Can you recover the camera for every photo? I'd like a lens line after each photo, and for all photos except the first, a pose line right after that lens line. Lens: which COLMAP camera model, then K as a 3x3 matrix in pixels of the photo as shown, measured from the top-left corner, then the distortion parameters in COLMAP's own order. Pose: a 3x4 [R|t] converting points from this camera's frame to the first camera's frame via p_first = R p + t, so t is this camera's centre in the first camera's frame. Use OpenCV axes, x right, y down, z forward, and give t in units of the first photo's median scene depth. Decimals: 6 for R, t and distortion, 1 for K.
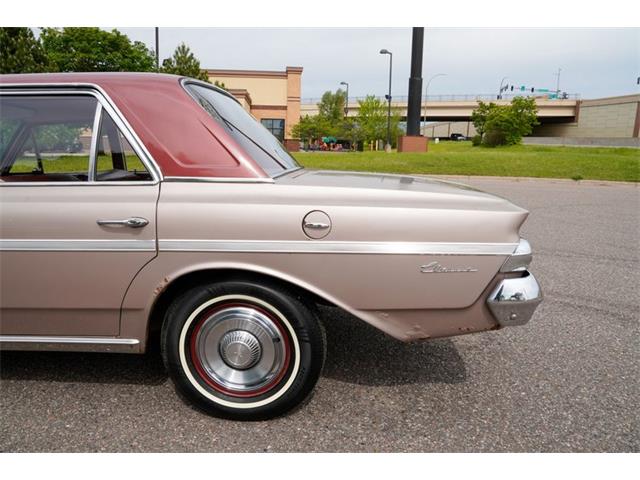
lens RADIAL K [[467.2, 0, 319.3], [0, 467.2, 236.6], [0, 0, 1]] dist [-0.081321, 0.044553]
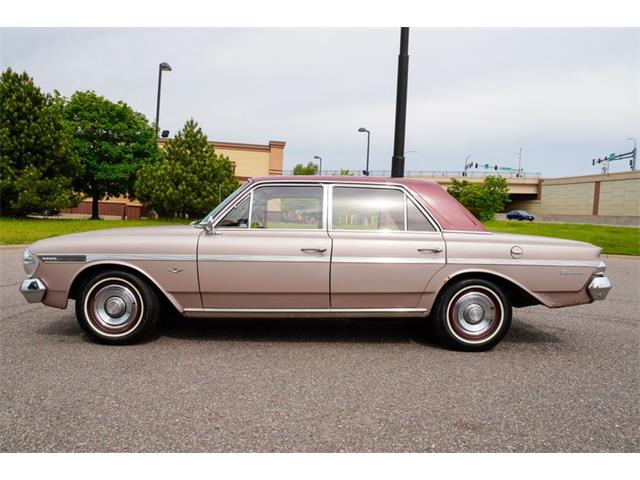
lens RADIAL K [[501.9, 0, 322.4], [0, 501.9, 244.2], [0, 0, 1]] dist [-0.043497, 0.017875]
pose [[0.994345, 0.017283, 0.104783, -0.079119], [-0.002333, 0.989986, -0.141145, 0.018452], [-0.106173, 0.140102, 0.984428, -0.084988]]
